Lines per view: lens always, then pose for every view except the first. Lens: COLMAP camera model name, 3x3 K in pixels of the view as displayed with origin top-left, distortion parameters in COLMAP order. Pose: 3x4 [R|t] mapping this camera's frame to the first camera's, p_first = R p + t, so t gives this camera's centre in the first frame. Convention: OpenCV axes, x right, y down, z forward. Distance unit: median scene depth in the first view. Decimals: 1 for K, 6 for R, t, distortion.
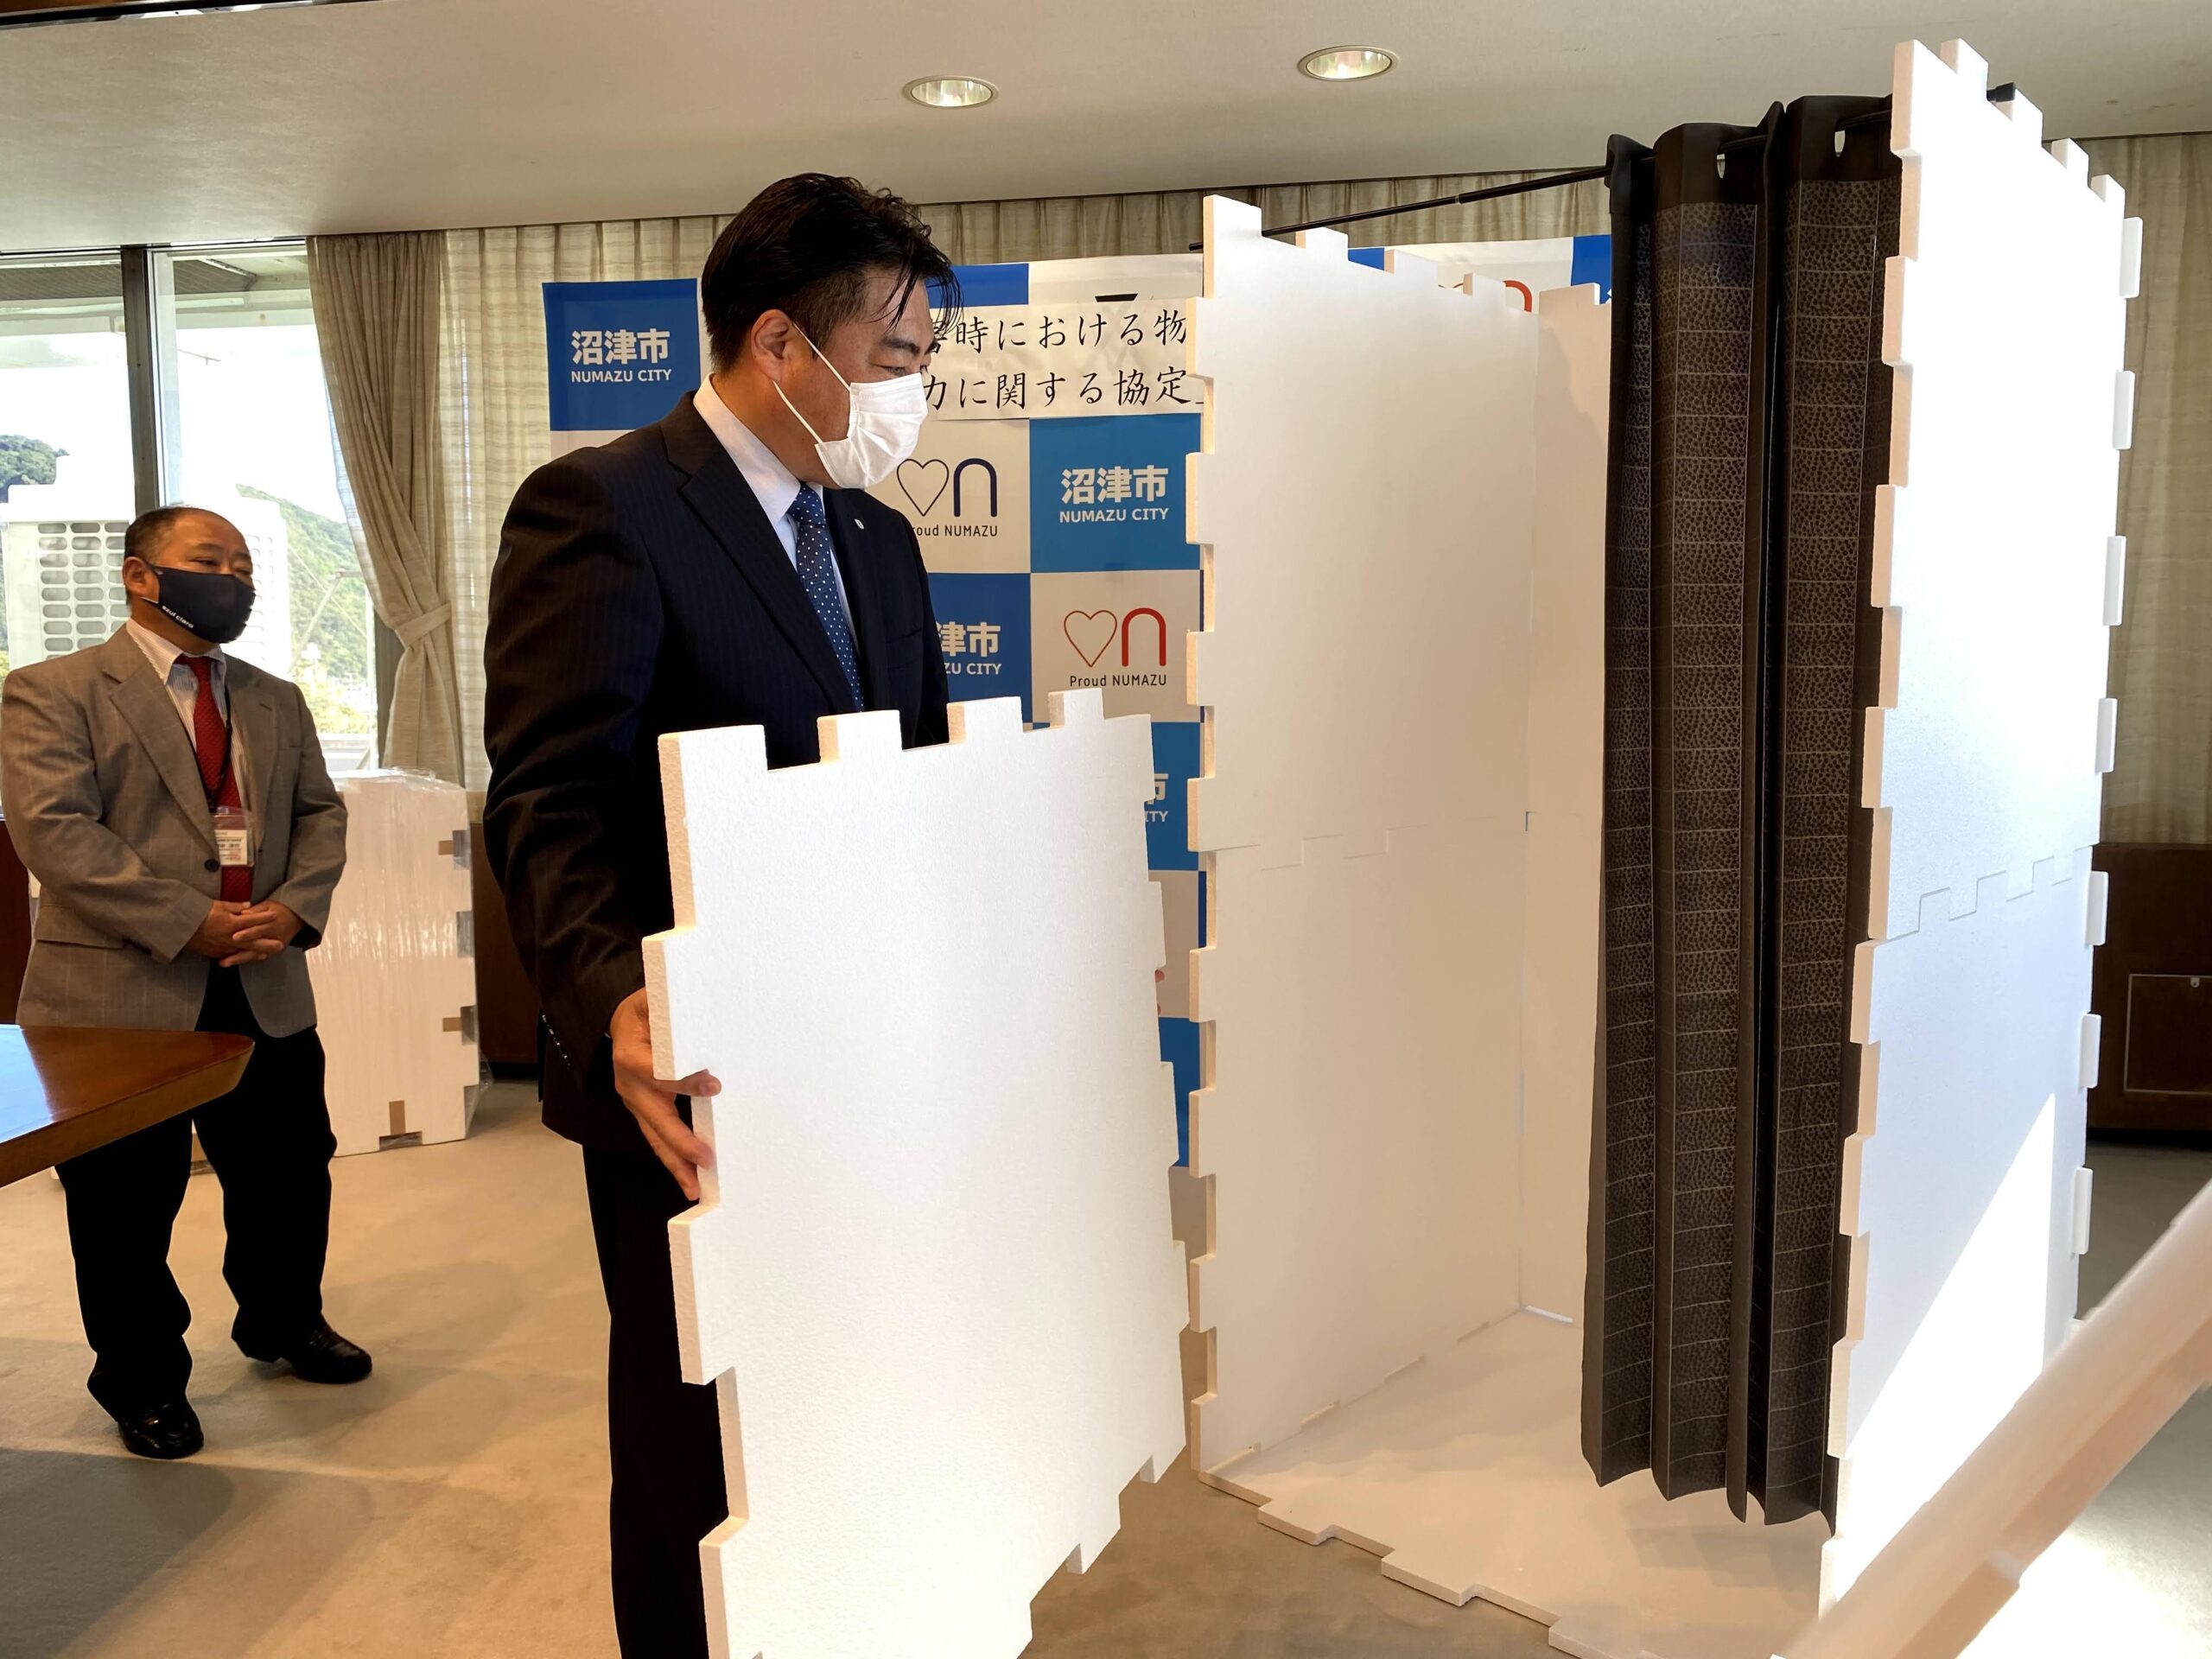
lens RADIAL K [[1668.2, 0, 1108.3], [0, 1668.2, 836.9], [0, 0, 1]] dist [0.011324, -0.012892]
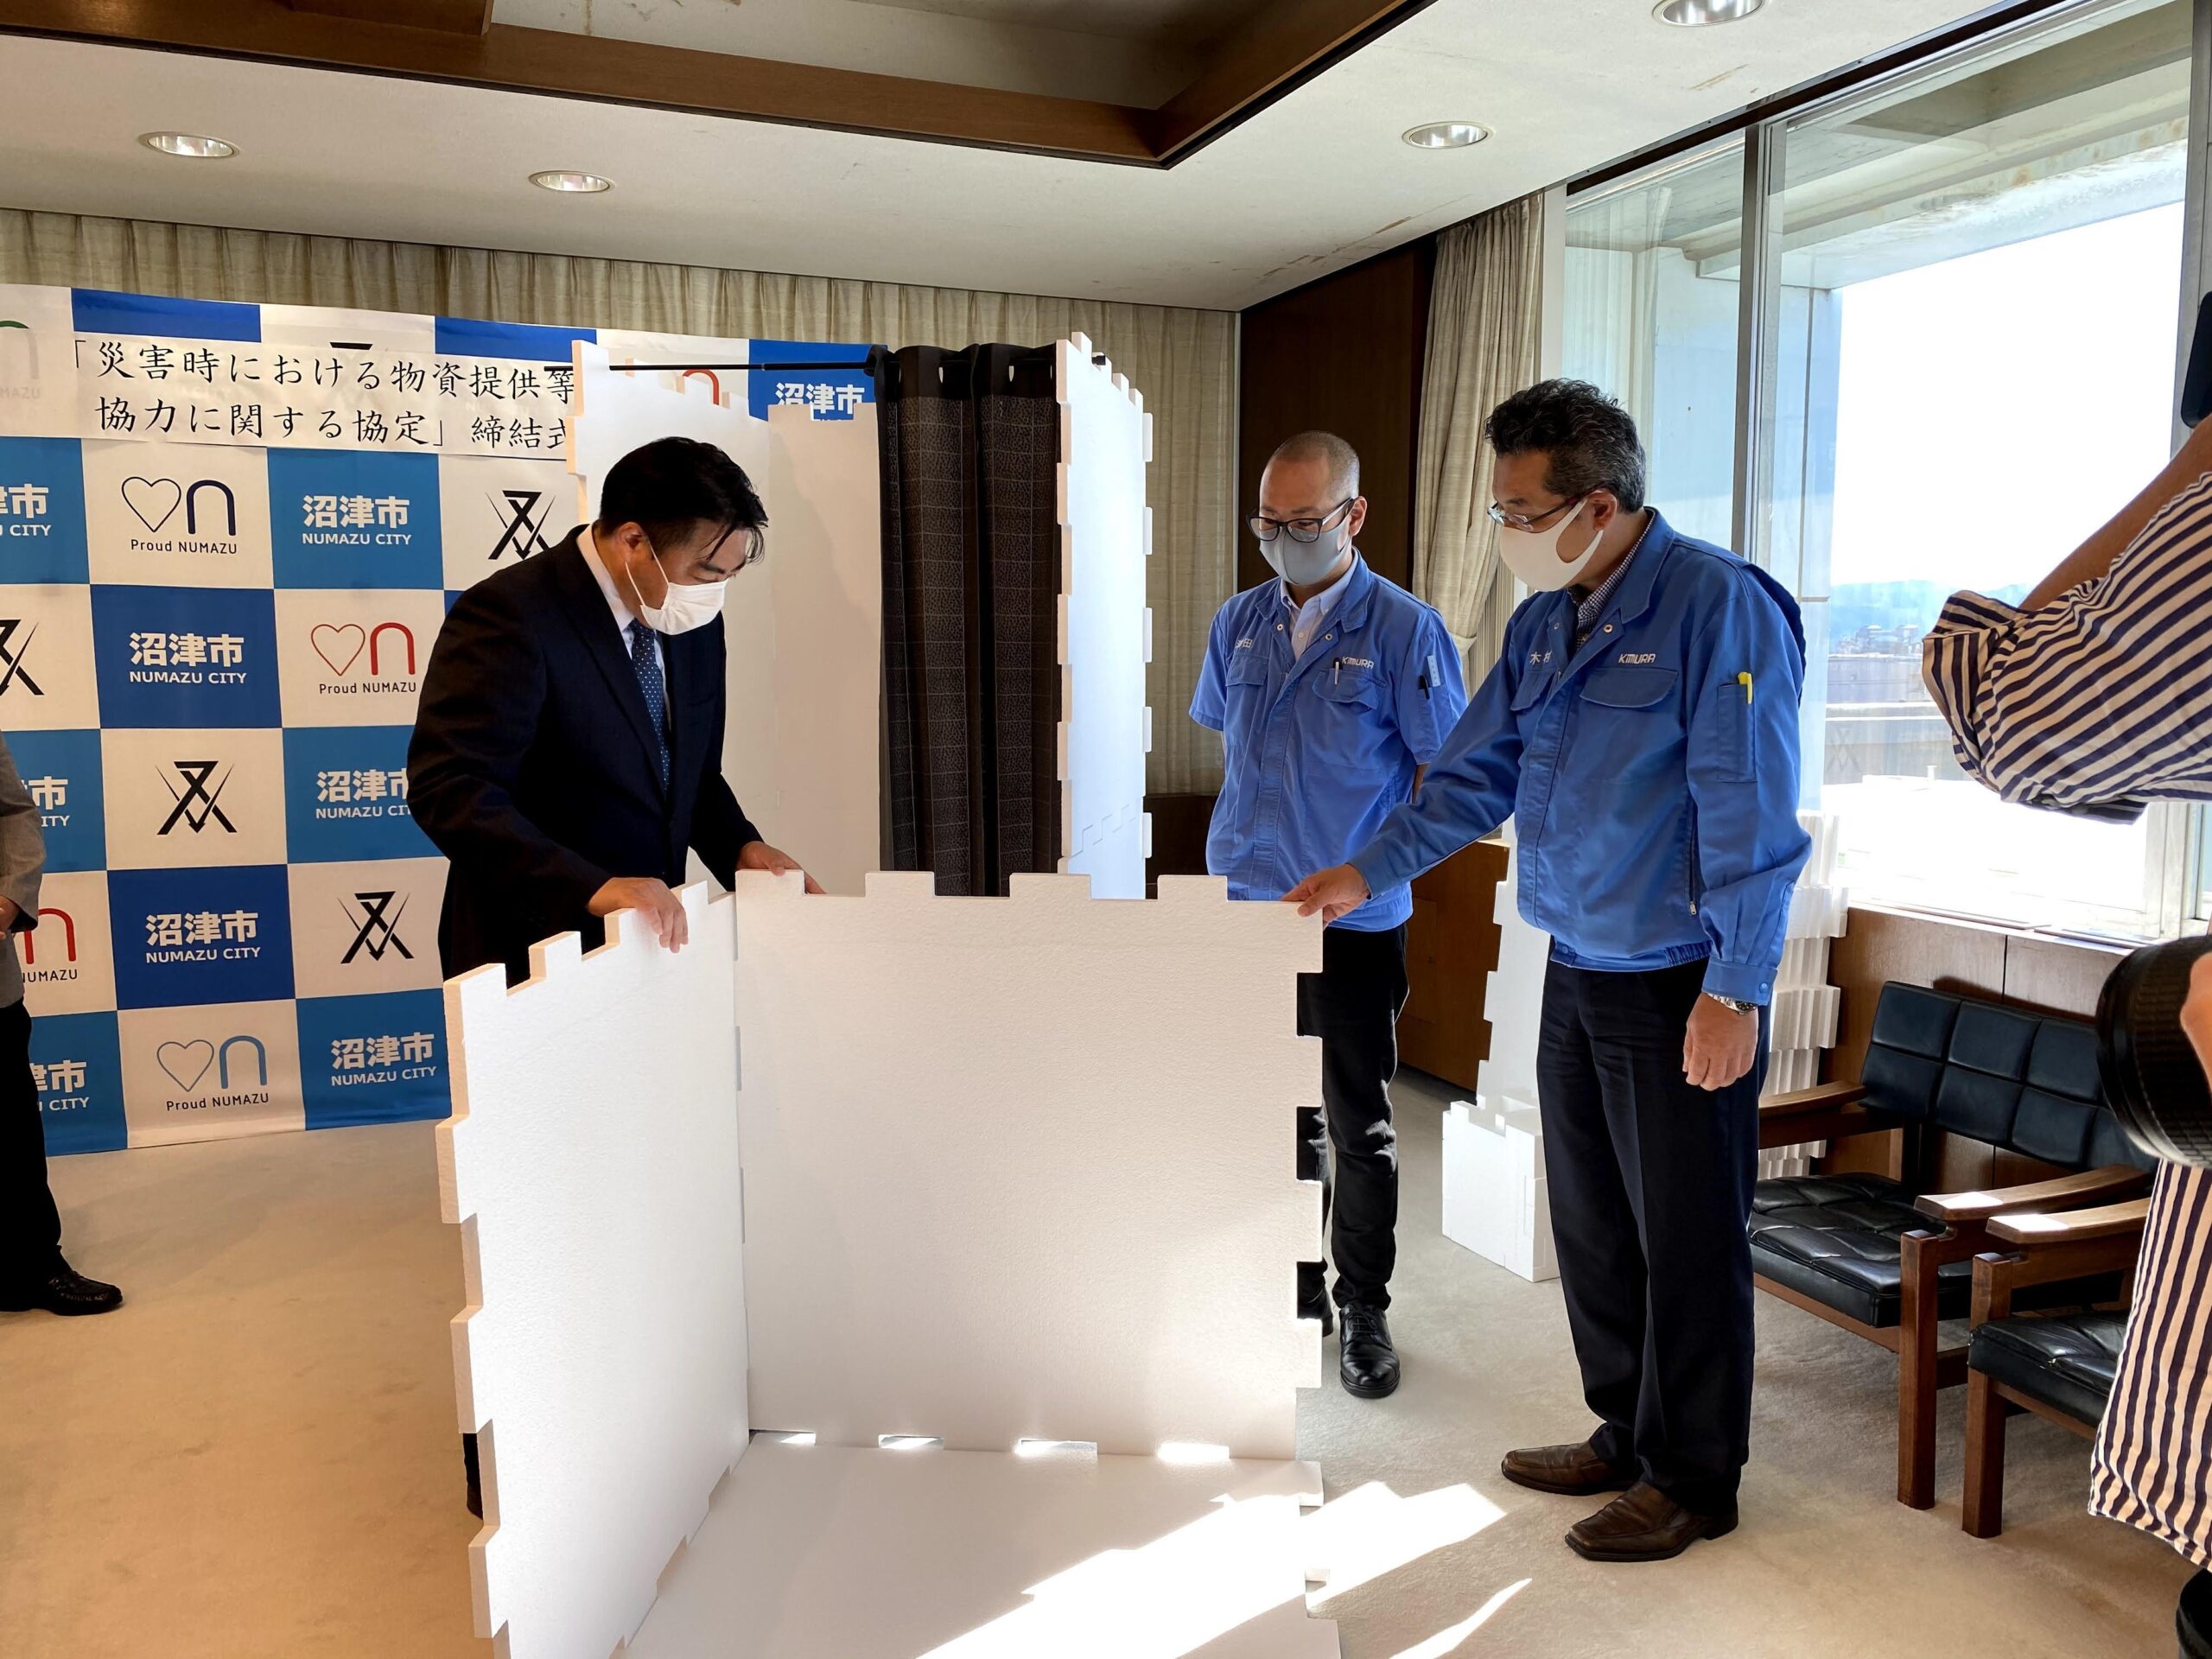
lens RADIAL K [[1668.2, 0, 1098.2], [0, 1668.2, 800.8], [0, 0, 1]] dist [0.011324, -0.012892]
pose [[0.836771, -0.051277, 0.545147, -0.197511], [0.051324, 0.998567, 0.015147, -0.010333], [-0.545142, 0.015305, 0.838204, -0.197773]]
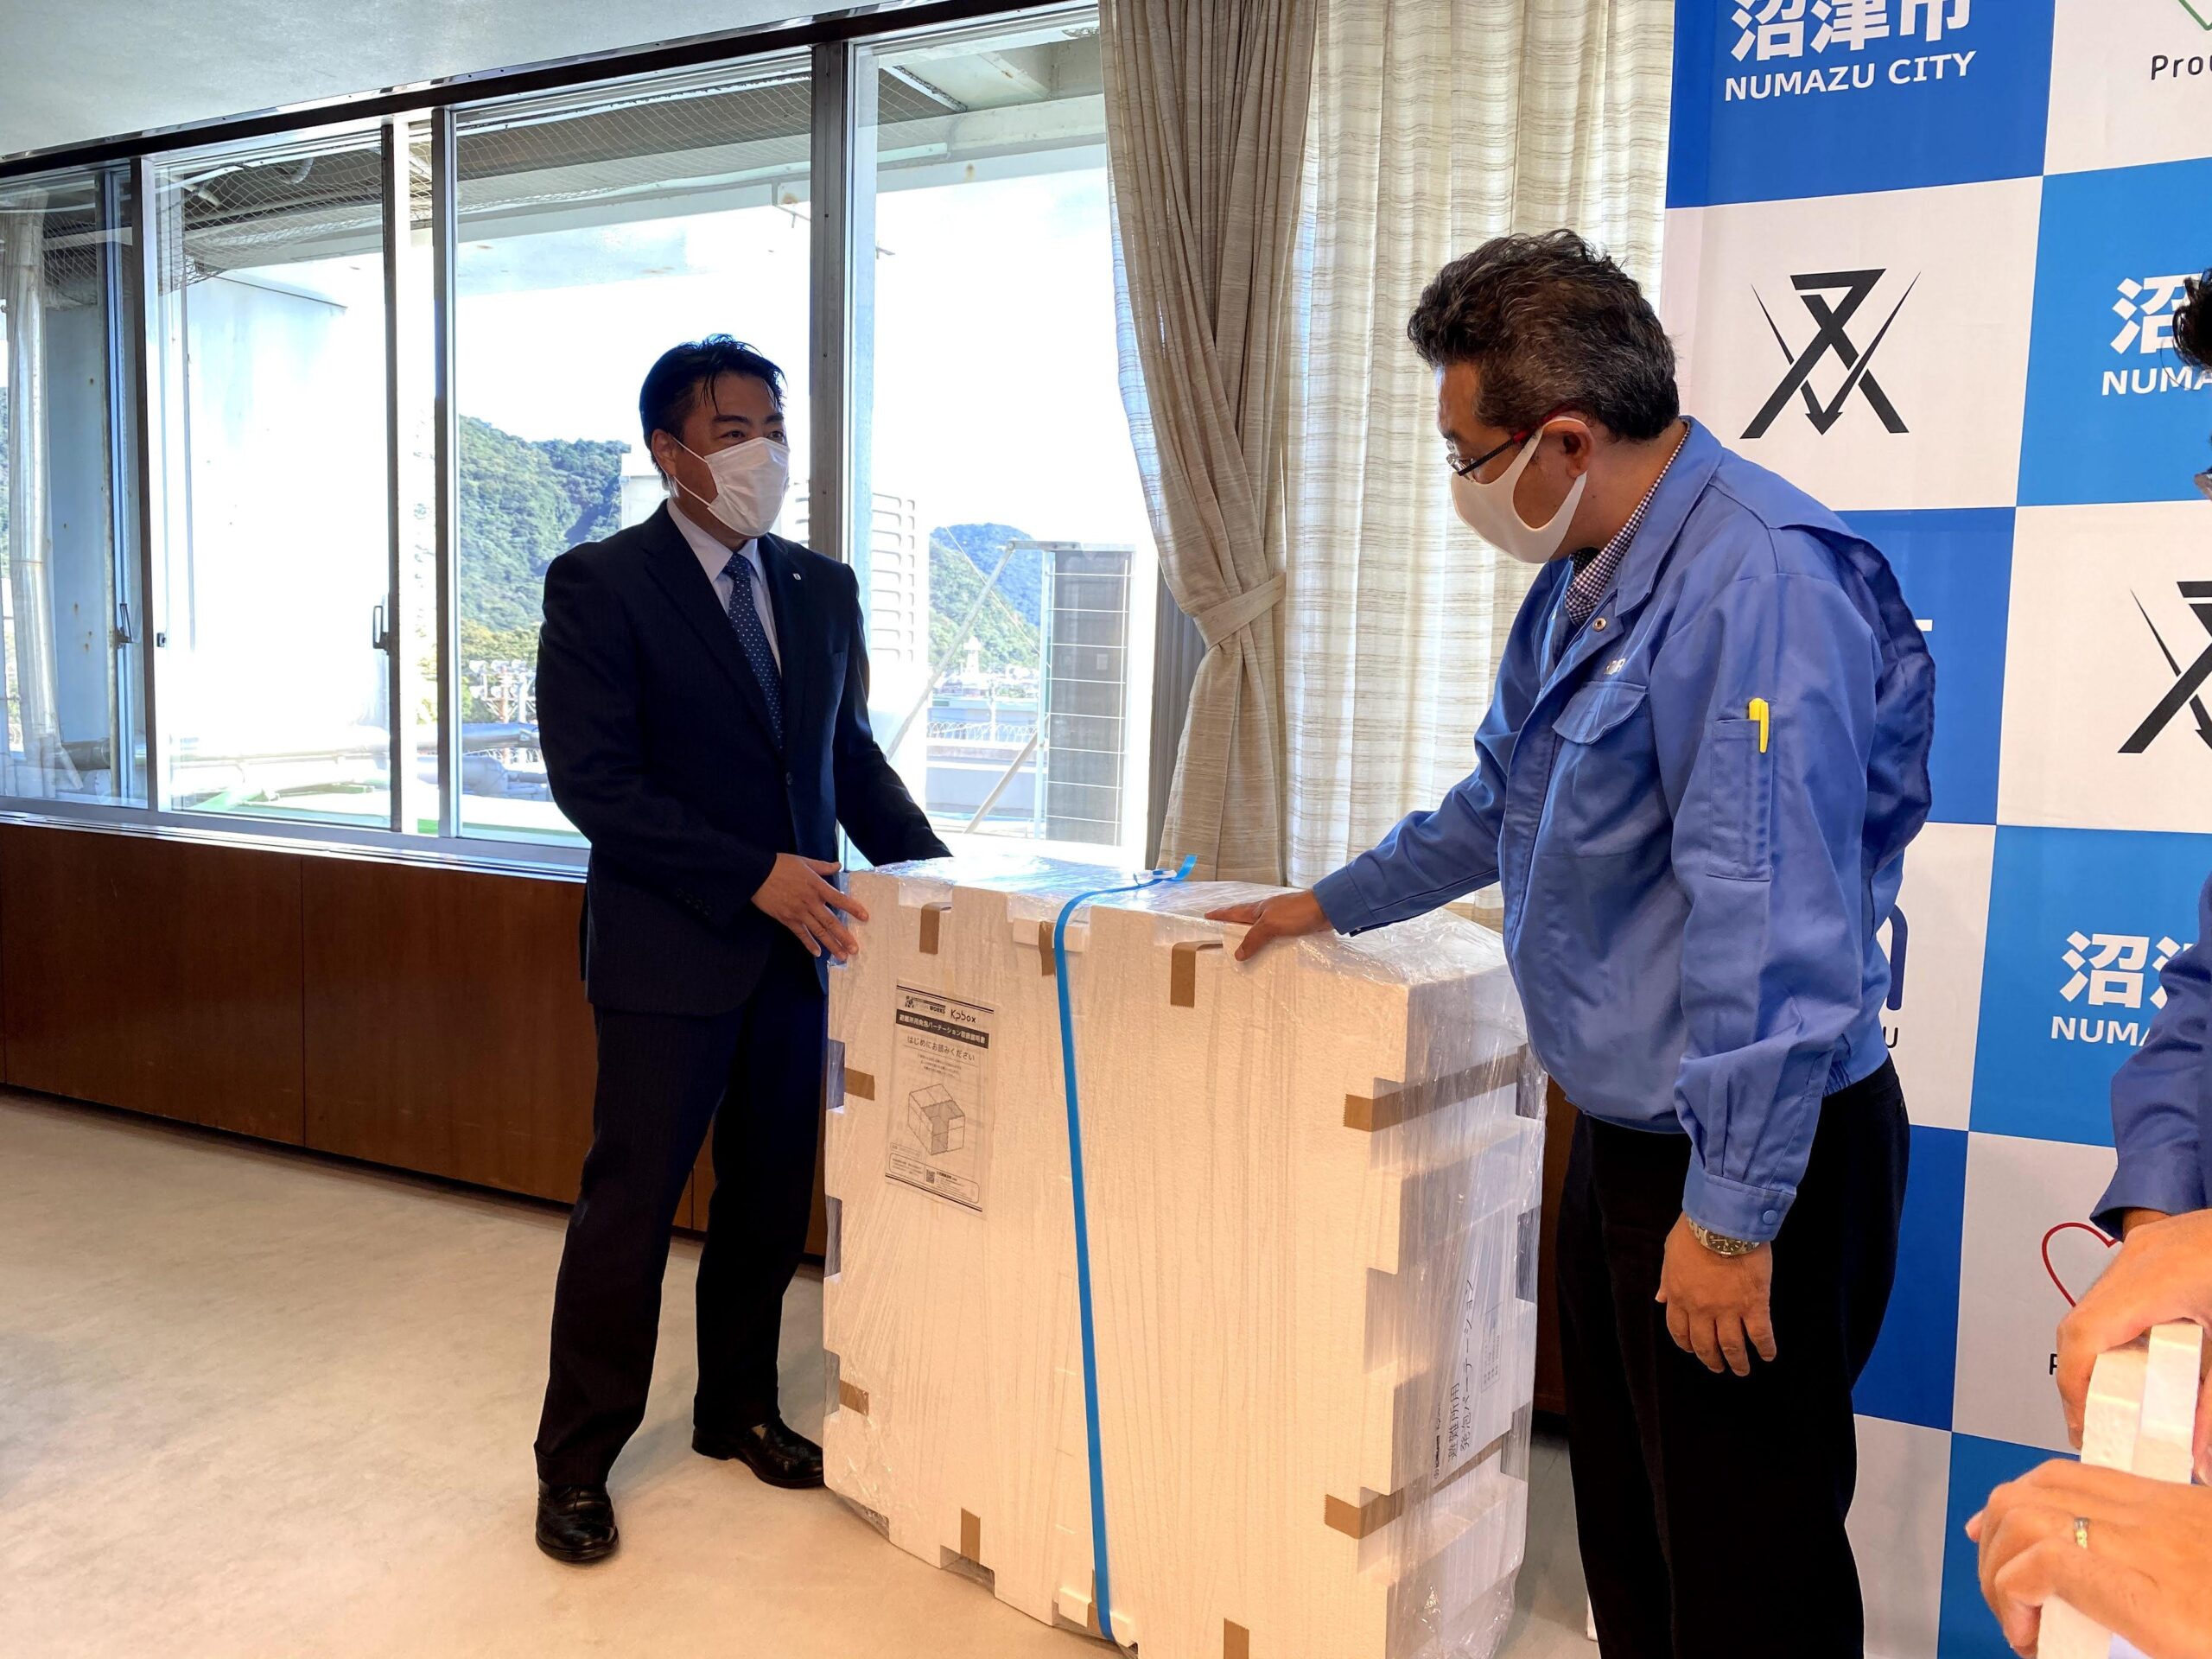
lens RADIAL K [[1668.2, 0, 1167.2], [0, 1668.2, 819.8], [0, 0, 1]] dist [0.011324, -0.012892]
pose [[0.968311, 0.044690, -0.245716, -0.361352], [-0.047412, 0.998862, -0.005170, -0.059214], [0.245206, 0.016656, 0.969328, 0.519922]]
